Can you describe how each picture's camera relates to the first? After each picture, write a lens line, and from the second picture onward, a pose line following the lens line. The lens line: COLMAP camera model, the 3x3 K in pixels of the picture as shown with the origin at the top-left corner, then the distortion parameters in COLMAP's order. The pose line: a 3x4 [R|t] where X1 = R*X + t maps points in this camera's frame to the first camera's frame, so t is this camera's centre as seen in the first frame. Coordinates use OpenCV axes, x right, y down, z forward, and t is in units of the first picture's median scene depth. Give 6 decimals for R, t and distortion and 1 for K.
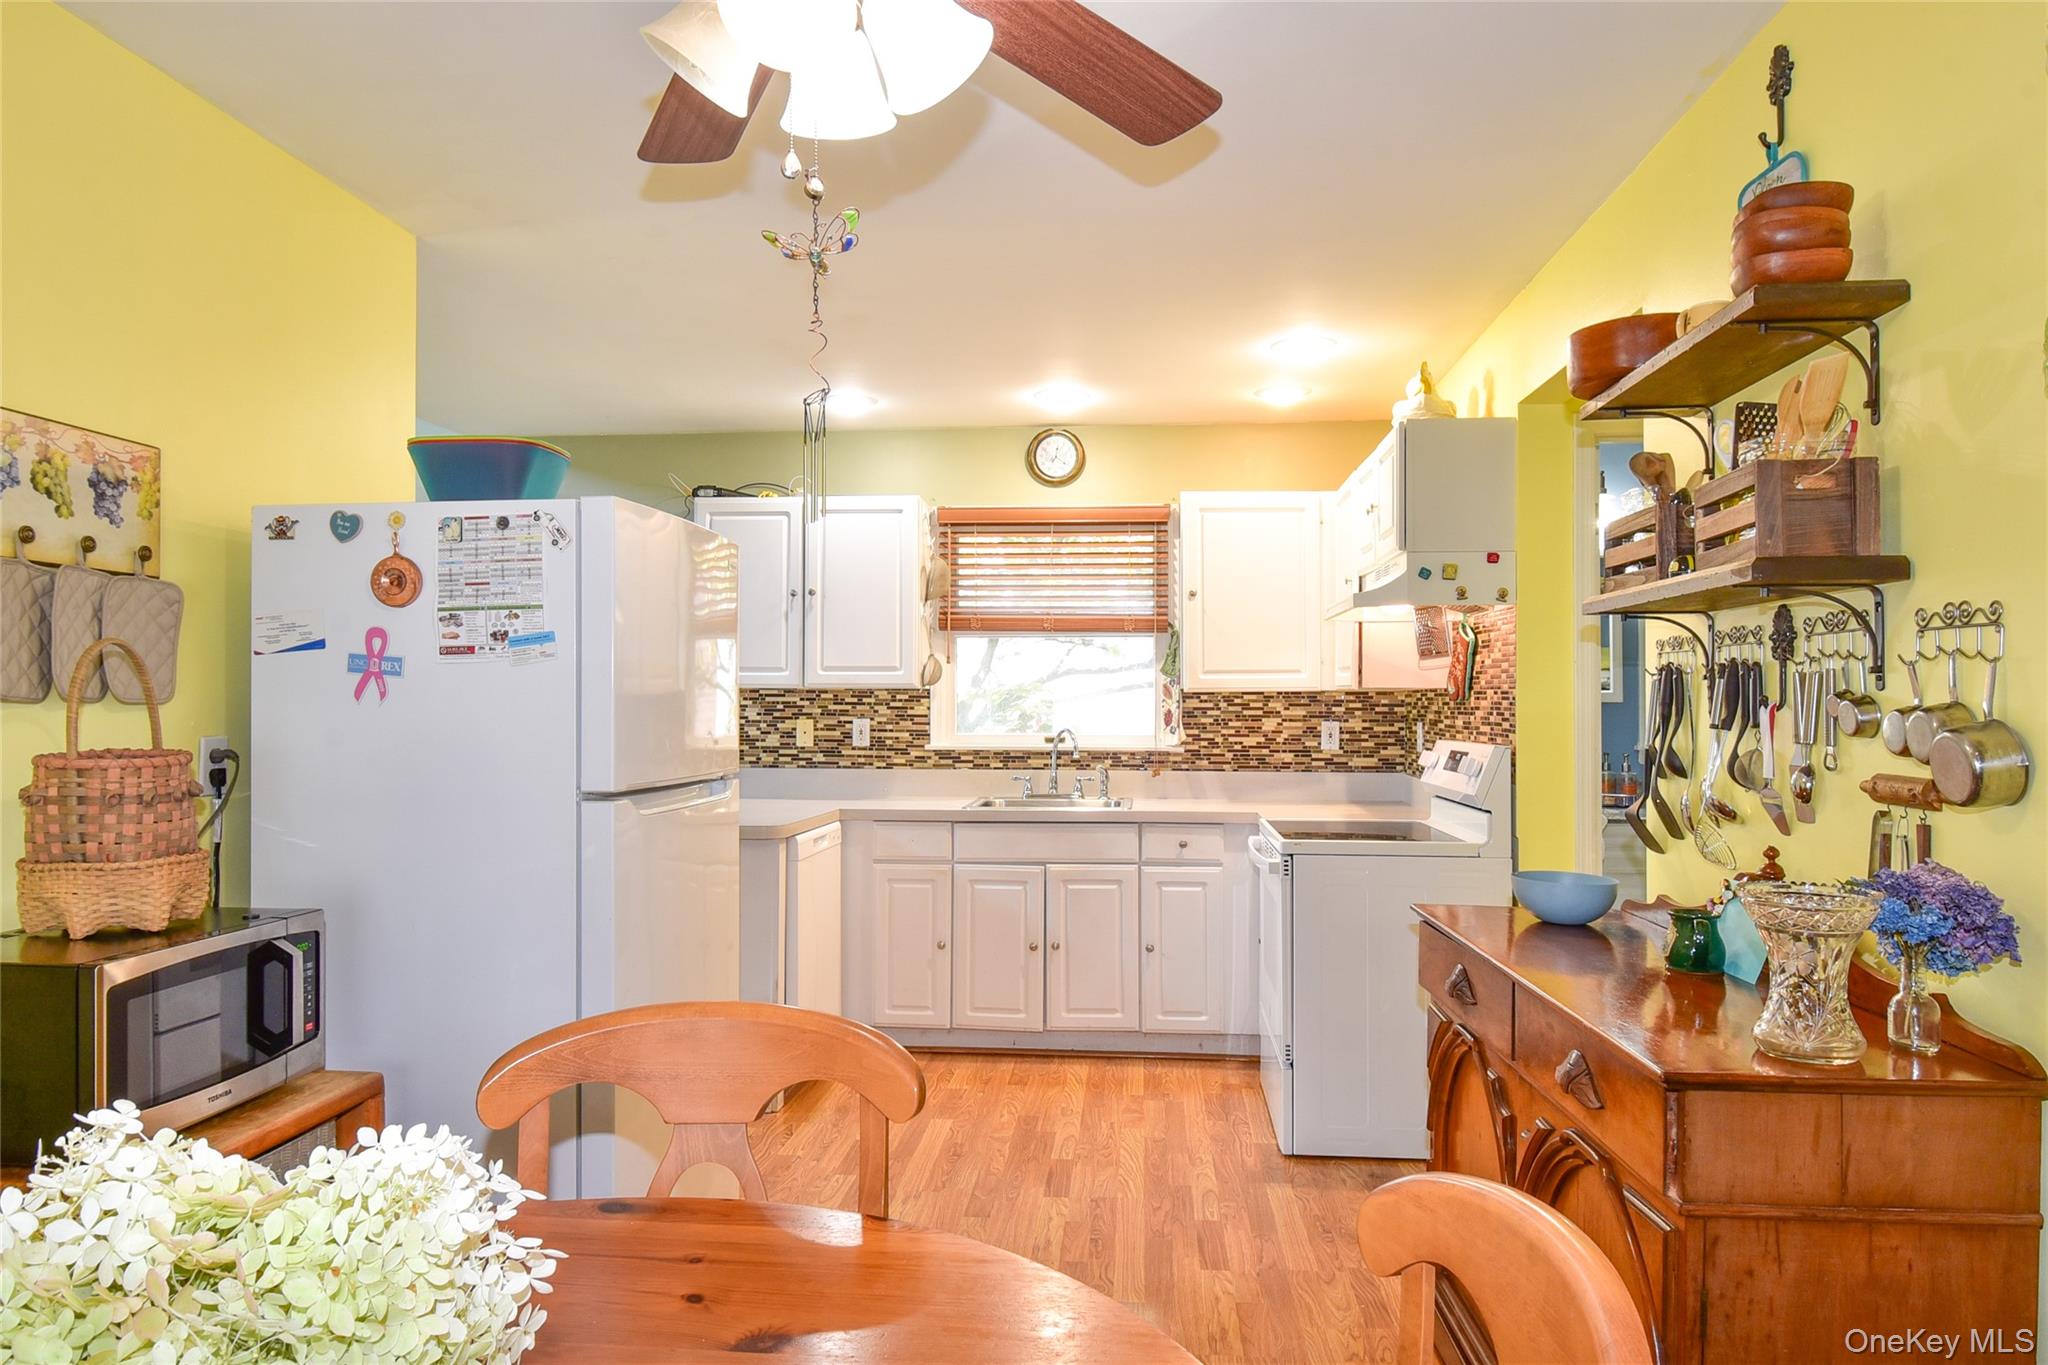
lens RADIAL K [[1313.0, 0, 1024.0], [0, 1313.0, 682.5], [0, 0, 1]] dist [-0.008623, -0.001947]
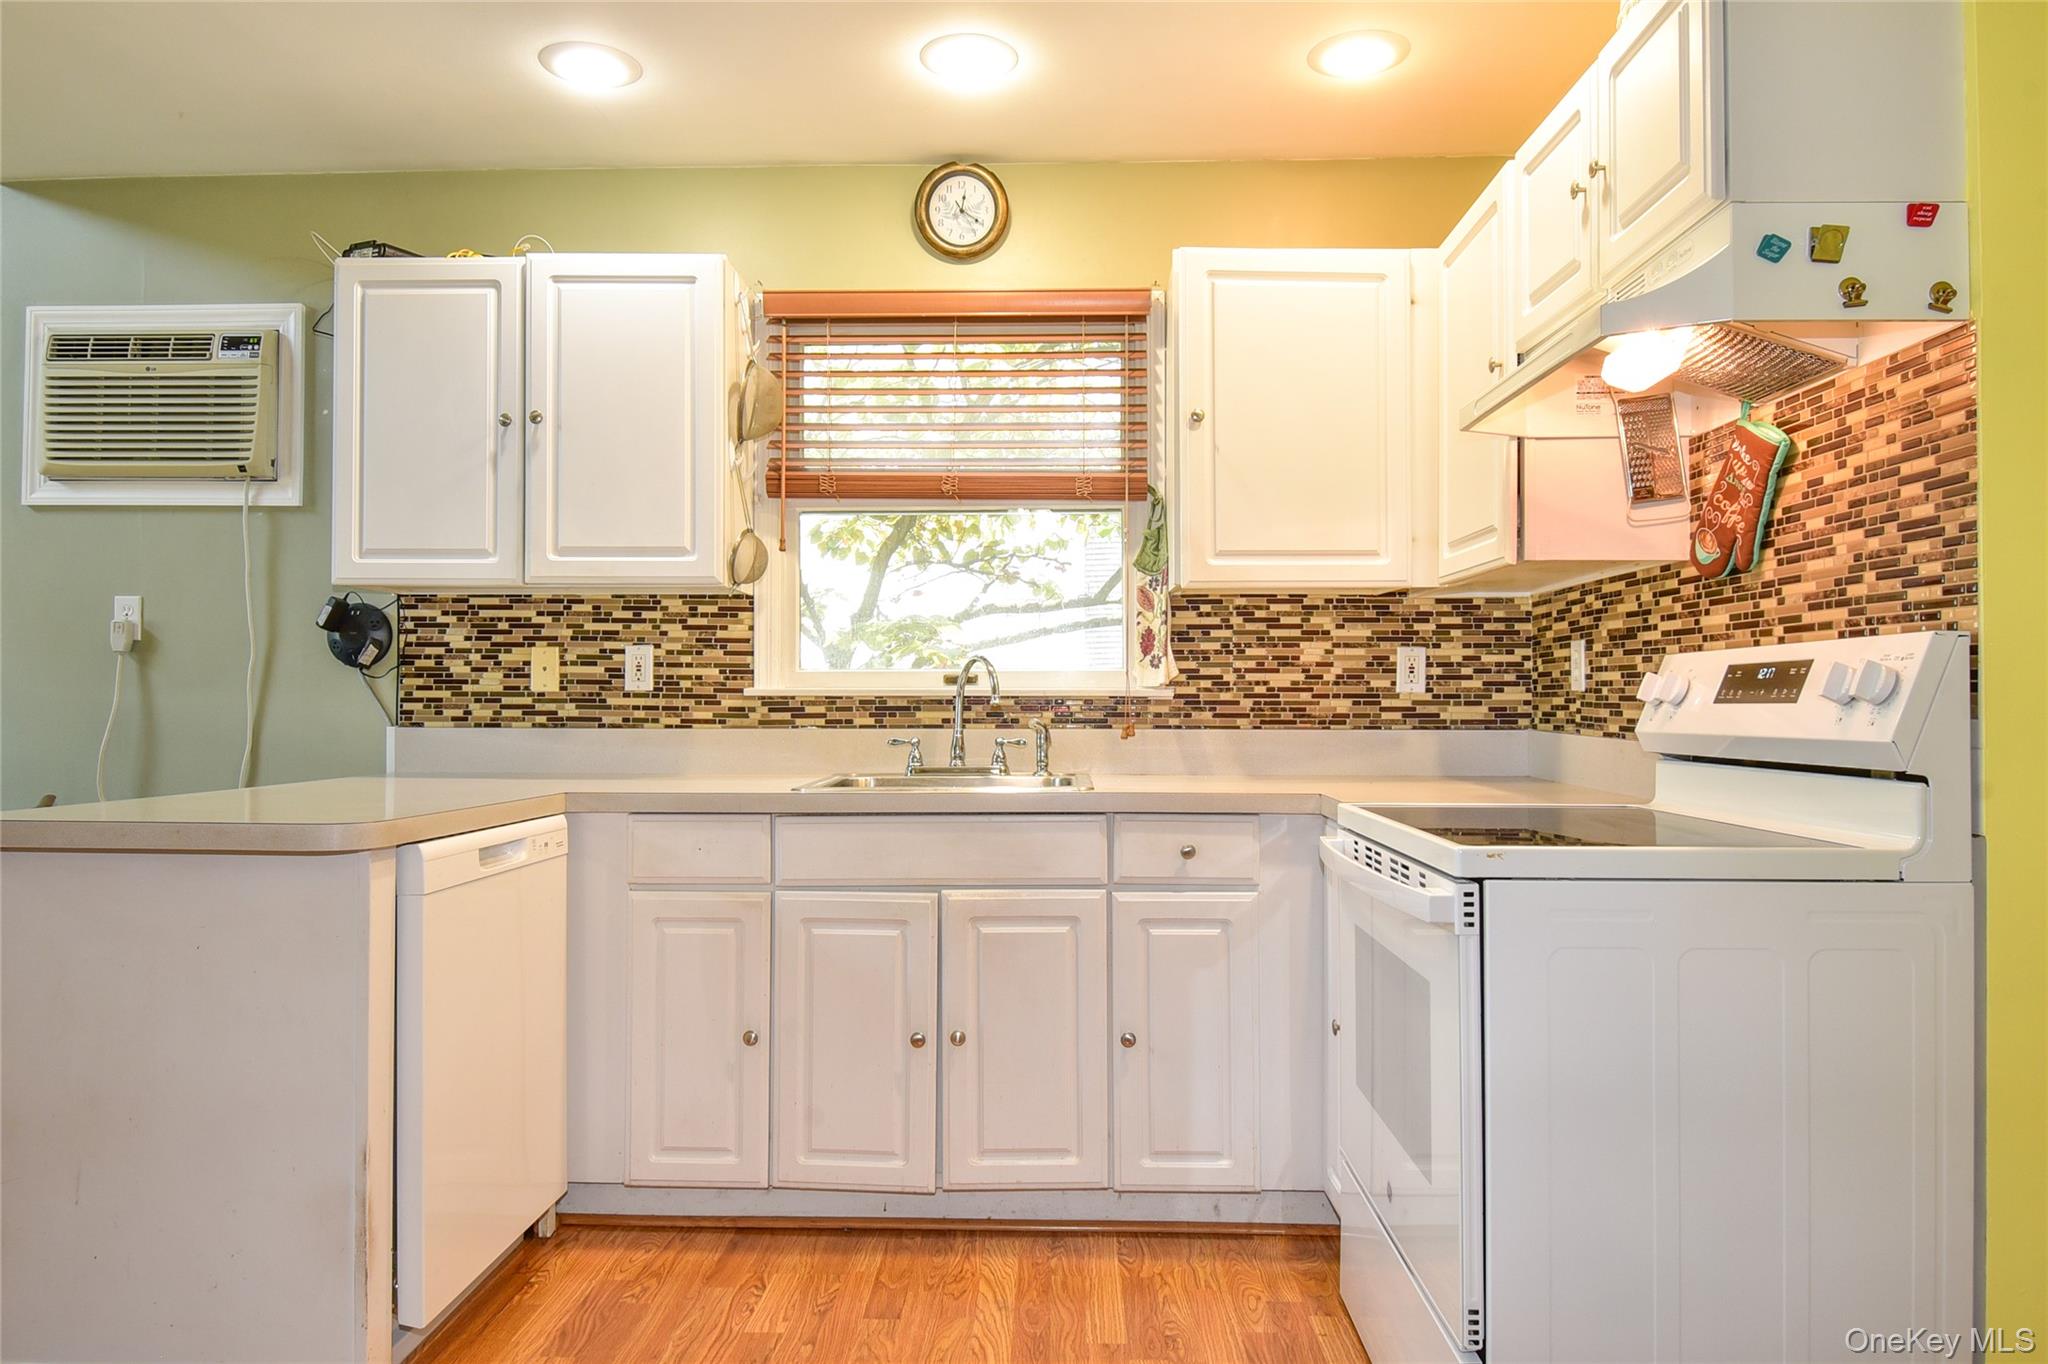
lens RADIAL K [[1313.0, 0, 1024.0], [0, 1313.0, 682.0], [0, 0, 1]] dist [-0.008623, -0.001947]
pose [[0.998161, -0.000511, 0.060610, 0.016345], [0.000475, 1.000000, 0.000603, 0.045461], [-0.060611, -0.000573, 0.998161, 0.399897]]
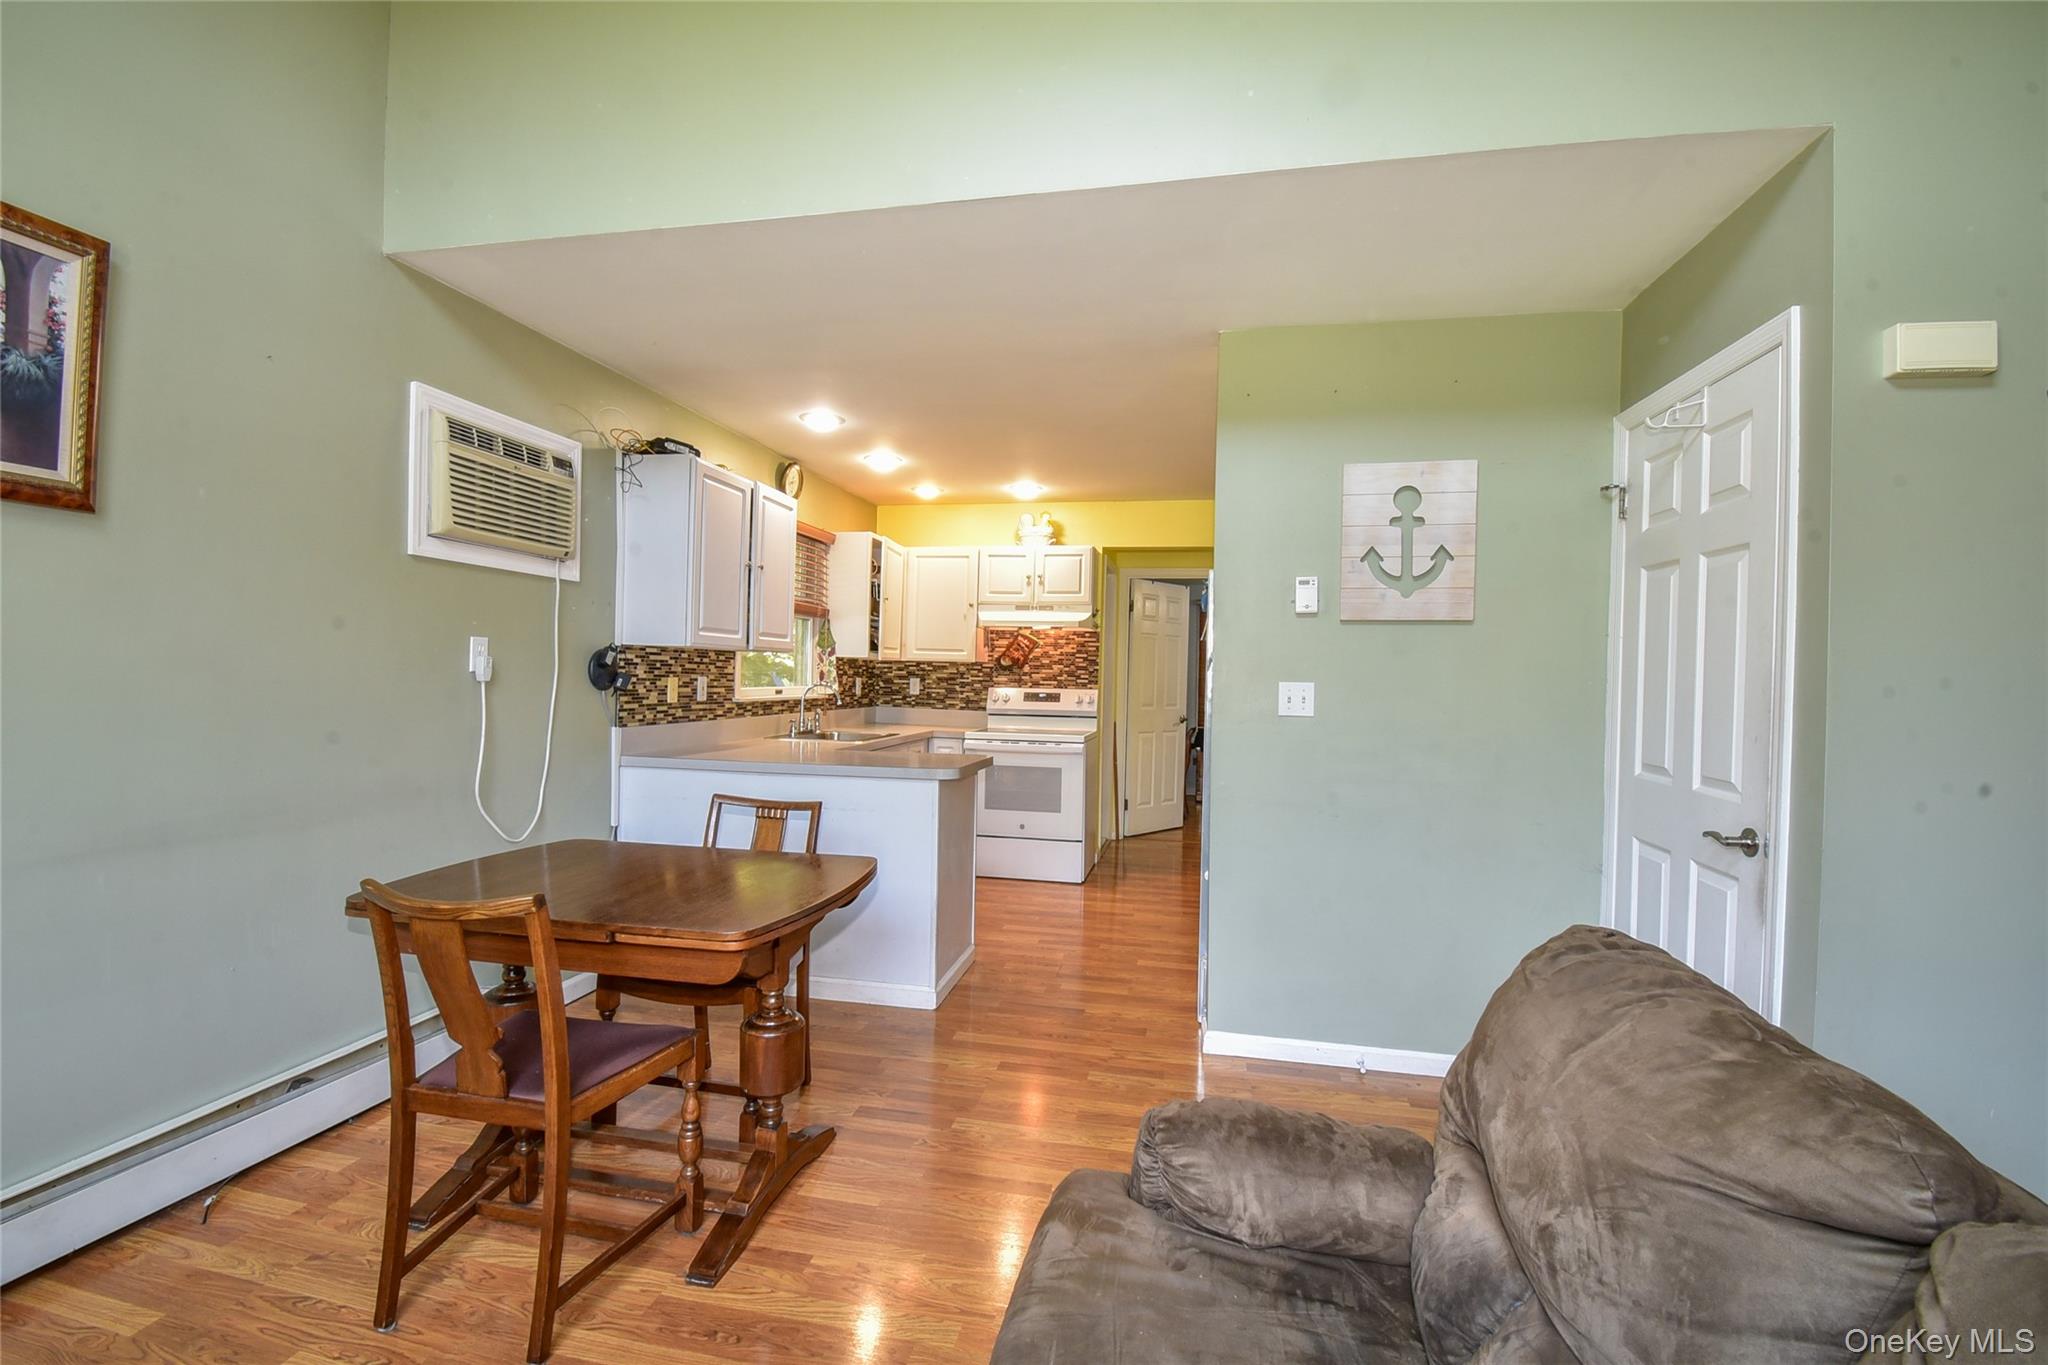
lens RADIAL K [[903.4, 0, 1024.0], [0, 903.4, 682.5], [0, 0, 1]] dist [0.023445, -0.028621]
pose [[0.117090, -0.009243, 0.993078, -0.888538], [-0.037514, 0.999202, 0.013723, 0.012117], [-0.992413, -0.038862, 0.116650, 0.655302]]
